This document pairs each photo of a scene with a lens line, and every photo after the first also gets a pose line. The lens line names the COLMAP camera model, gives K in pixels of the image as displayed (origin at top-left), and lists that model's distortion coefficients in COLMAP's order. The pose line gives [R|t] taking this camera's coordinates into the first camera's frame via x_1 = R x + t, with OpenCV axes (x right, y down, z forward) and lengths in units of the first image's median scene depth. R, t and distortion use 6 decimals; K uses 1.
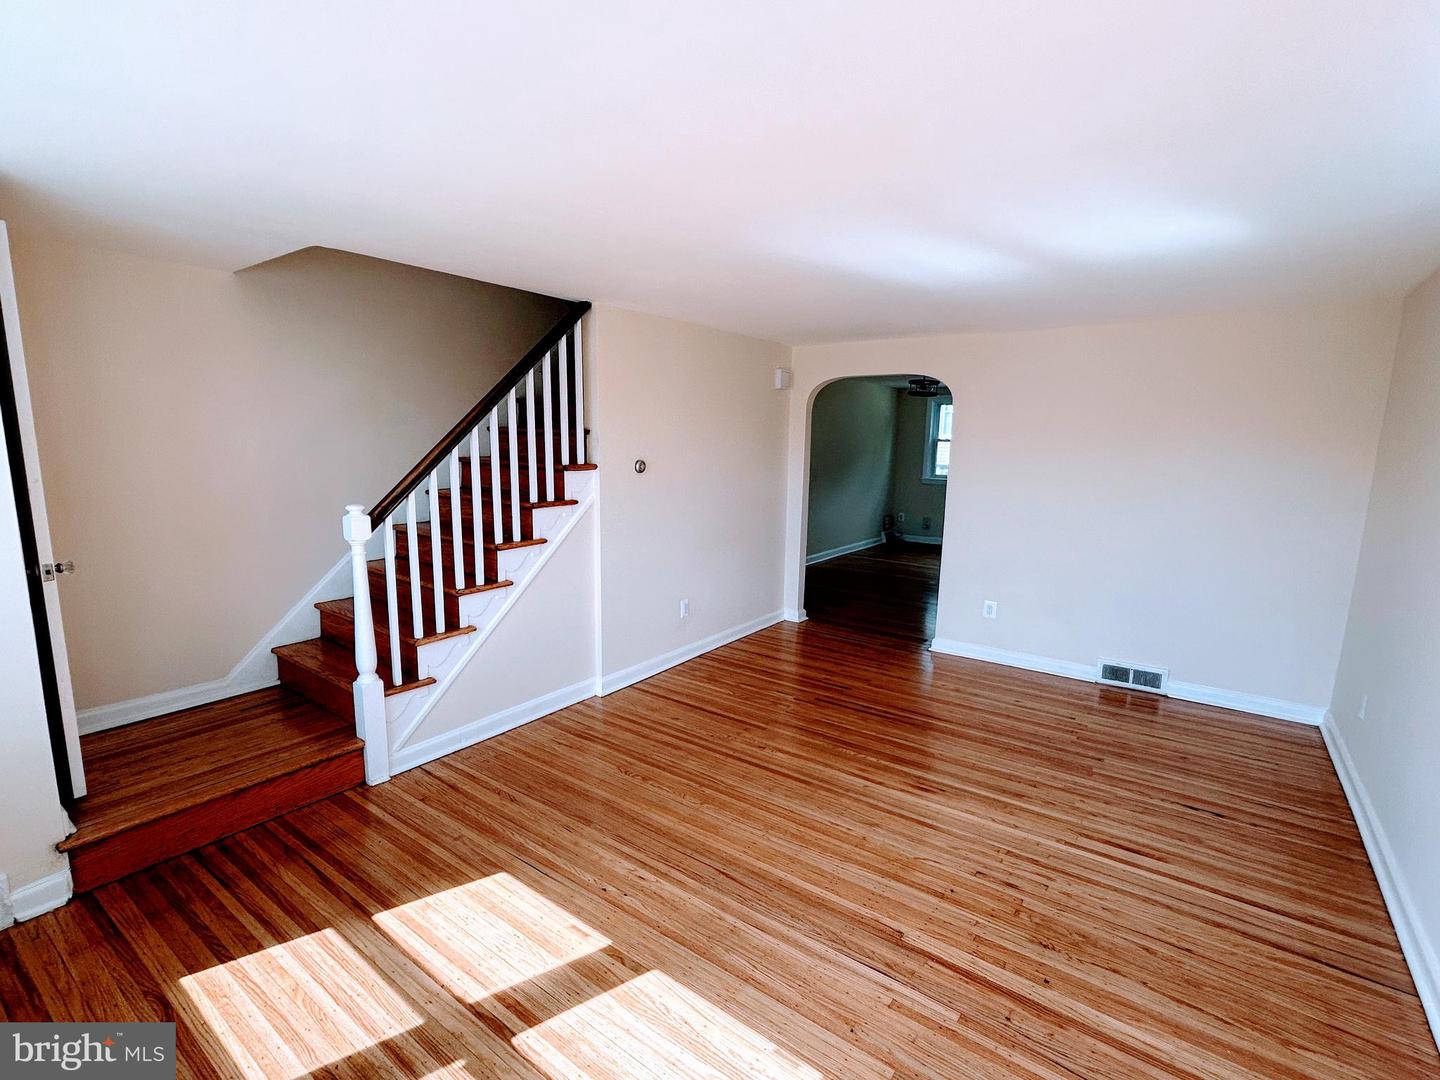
lens RADIAL K [[667.4, 0, 720.0], [0, 667.4, 540.0], [0, 0, 1]] dist [-0.000278, -0.000069]
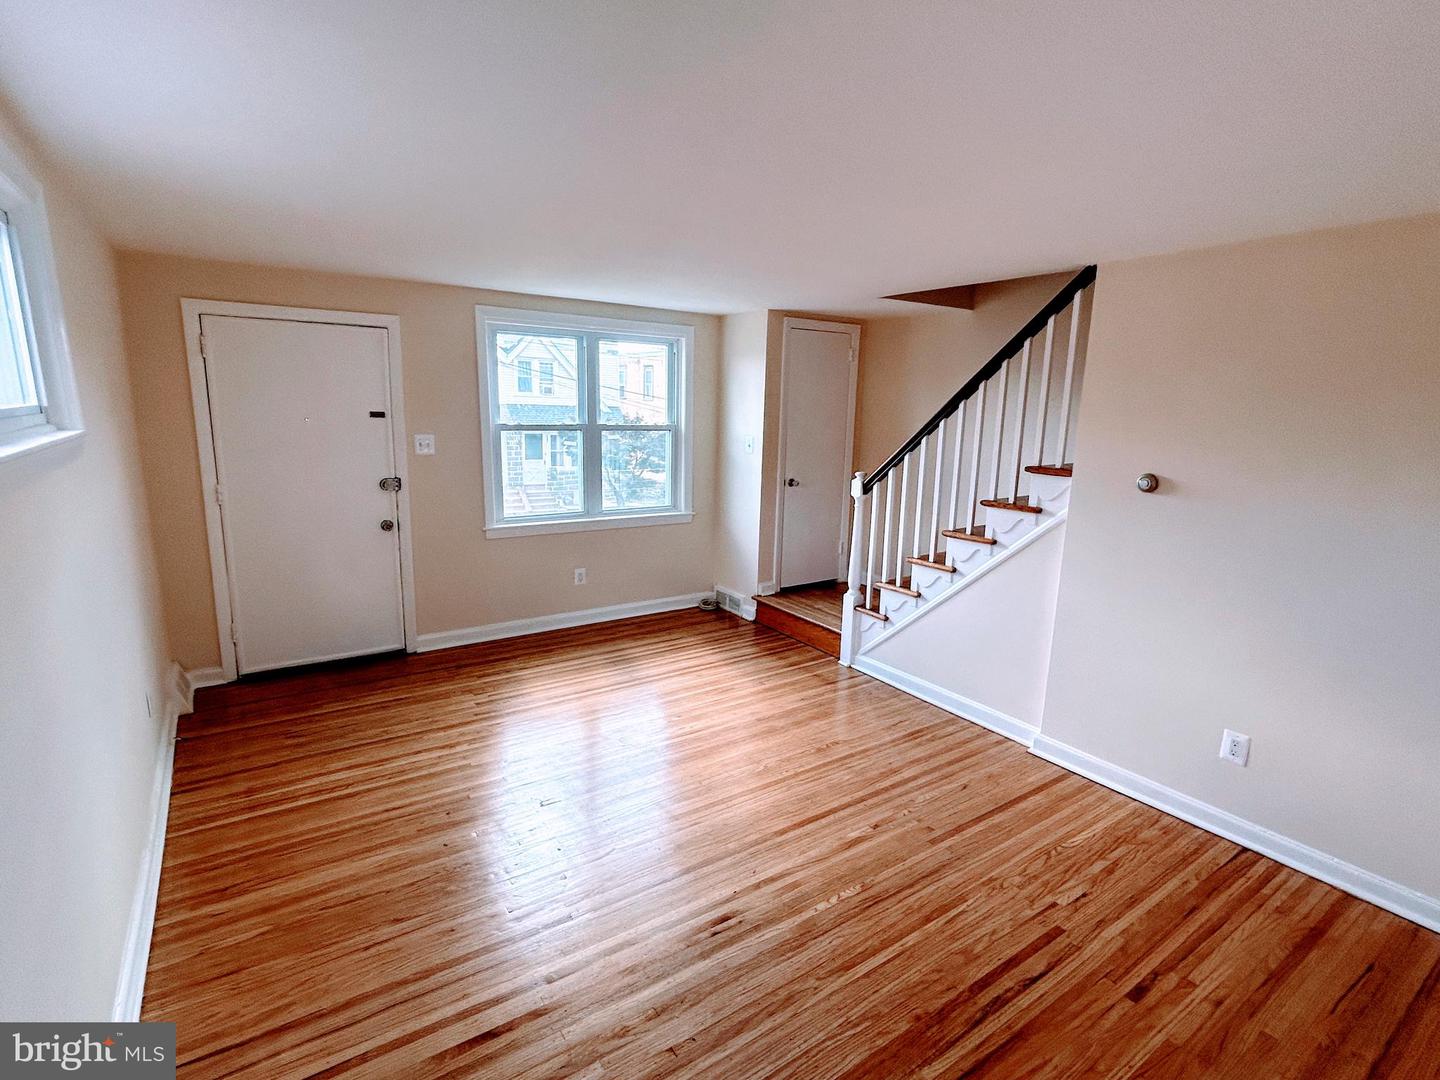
lens RADIAL K [[711.3, 0, 720.0], [0, 711.3, 540.0], [0, 0, 1]] dist [-0.005521, 0.000030]
pose [[-0.345574, 0.145540, -0.927037, 0.808647], [-0.176669, 0.960143, 0.216595, -0.153075], [0.921611, 0.238629, -0.306087, 0.956361]]
